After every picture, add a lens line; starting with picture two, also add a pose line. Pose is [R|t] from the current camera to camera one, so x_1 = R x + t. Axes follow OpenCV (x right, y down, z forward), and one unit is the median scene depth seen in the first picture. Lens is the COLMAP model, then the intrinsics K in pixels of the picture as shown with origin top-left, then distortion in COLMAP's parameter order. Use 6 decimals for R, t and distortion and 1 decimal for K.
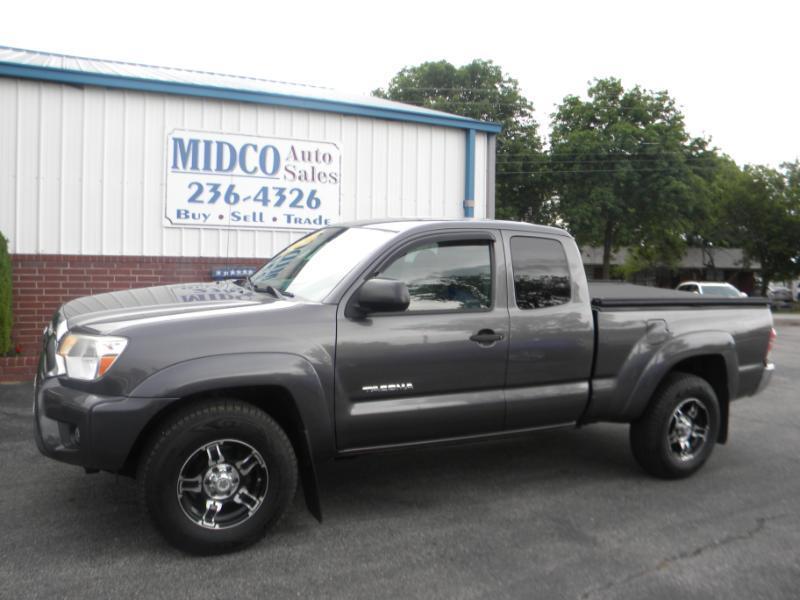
lens RADIAL K [[683.2, 0, 391.8], [0, 683.2, 292.8], [0, 0, 1]] dist [-0.189370, 0.171271]
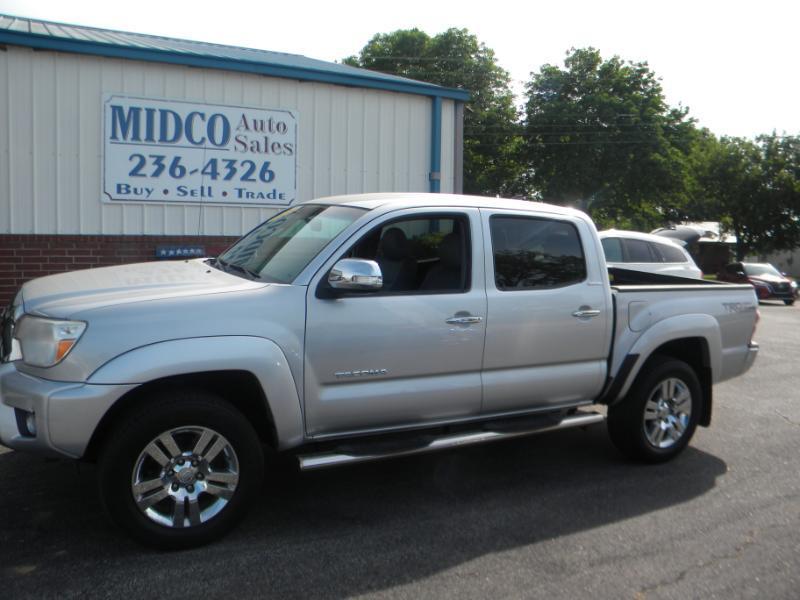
lens RADIAL K [[683.2, 0, 389.7], [0, 683.2, 303.0], [0, 0, 1]] dist [-0.189370, 0.171271]
pose [[0.999489, -0.007048, 0.031193, 0.023960], [0.005358, 0.998529, 0.053950, -0.007807], [-0.031527, -0.053755, 0.998056, 0.068270]]
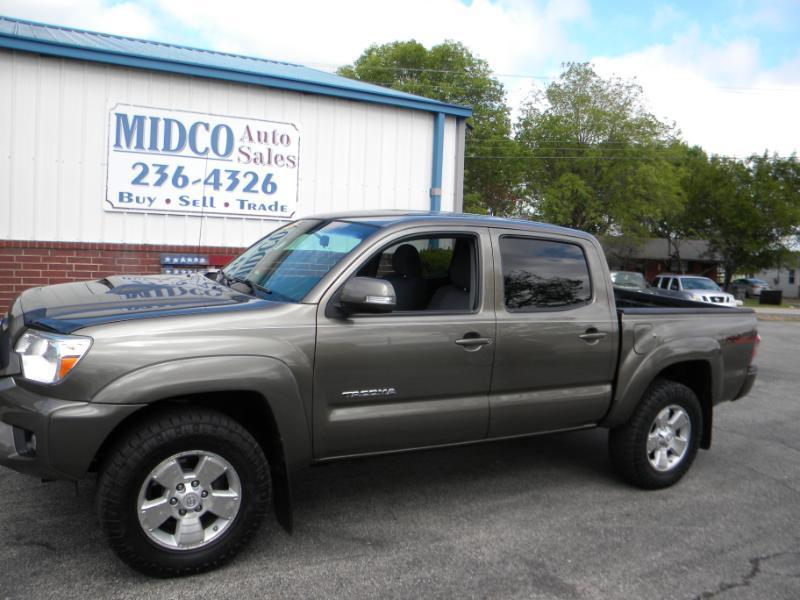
lens RADIAL K [[683.2, 0, 389.1], [0, 683.2, 304.2], [0, 0, 1]] dist [-0.189370, 0.171271]
pose [[0.998656, 0.017195, 0.048895, 0.006036], [-0.019217, 0.998967, 0.041174, -0.015335], [-0.048136, -0.042058, 0.997955, 0.068816]]
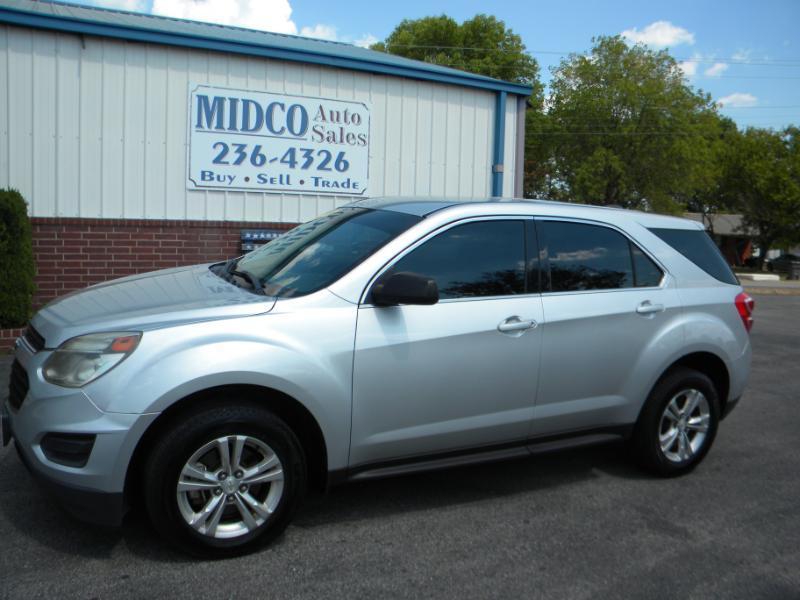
lens RADIAL K [[683.2, 0, 389.4], [0, 683.2, 303.0], [0, 0, 1]] dist [-0.189370, 0.171271]
pose [[0.999857, 0.011095, 0.012788, -0.062153], [-0.012014, 0.997174, 0.074166, -0.010855], [-0.011929, -0.074309, 0.997164, 0.032816]]
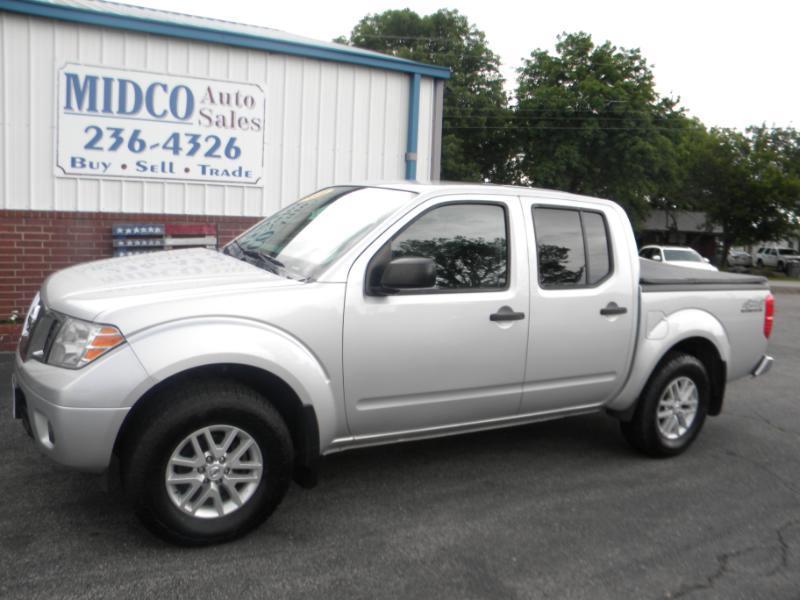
lens RADIAL K [[683.2, 0, 391.9], [0, 683.2, 294.5], [0, 0, 1]] dist [-0.189370, 0.171271]
pose [[0.998512, 0.015345, 0.052322, 0.052239], [-0.018901, 0.997495, 0.068168, -0.011801], [-0.051145, -0.069056, 0.996301, 0.113474]]
